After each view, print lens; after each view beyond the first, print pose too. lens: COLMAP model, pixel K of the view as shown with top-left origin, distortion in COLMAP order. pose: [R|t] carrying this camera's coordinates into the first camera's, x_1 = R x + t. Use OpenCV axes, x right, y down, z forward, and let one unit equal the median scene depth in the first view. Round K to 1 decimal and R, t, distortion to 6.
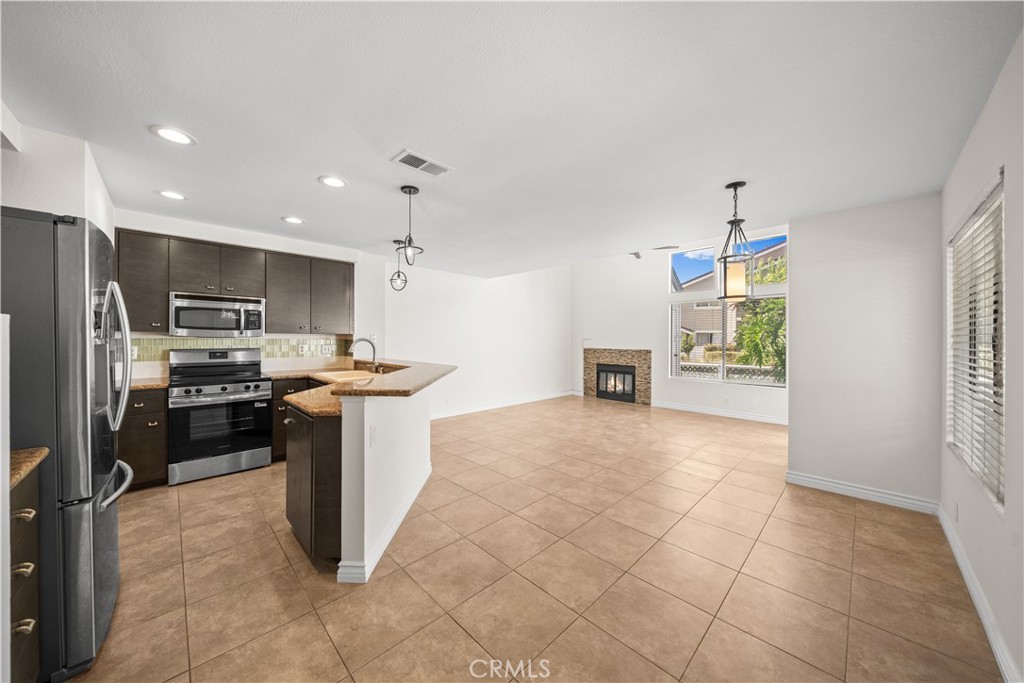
lens RADIAL K [[353.3, 0, 513.1], [0, 353.3, 337.8], [0, 0, 1]] dist [-0.007616, -0.000223]
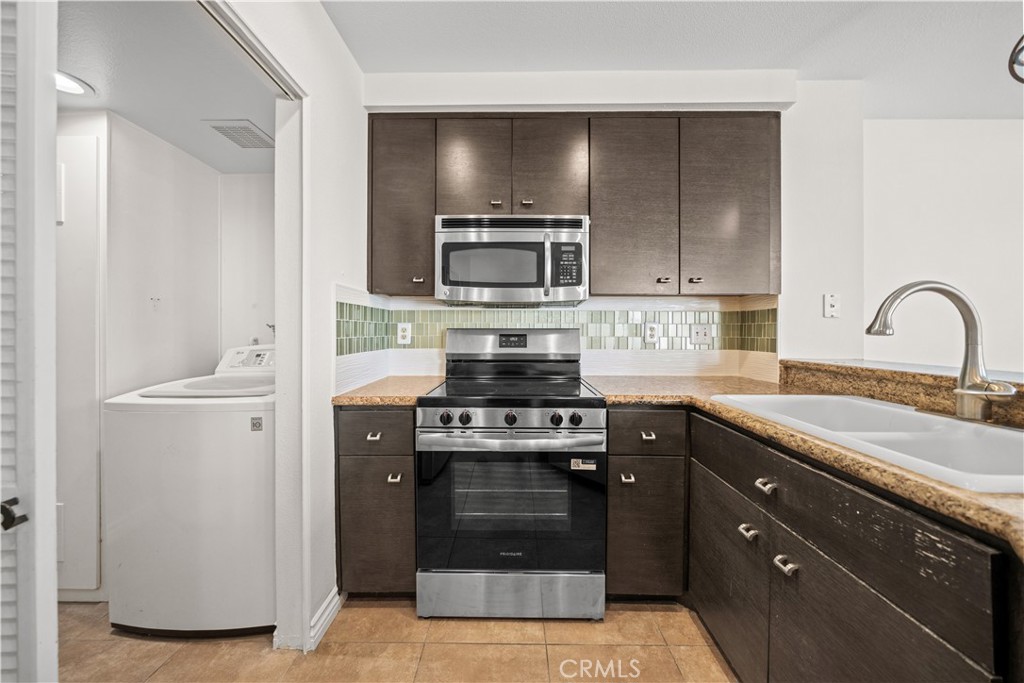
lens RADIAL K [[353.3, 0, 512.6], [0, 353.3, 334.8], [0, 0, 1]] dist [-0.007616, -0.000223]
pose [[0.702692, -0.000051, -0.711494, -0.470661], [0.003513, 0.999988, 0.003398, 0.039409], [0.711486, -0.004887, 0.702684, 0.637590]]
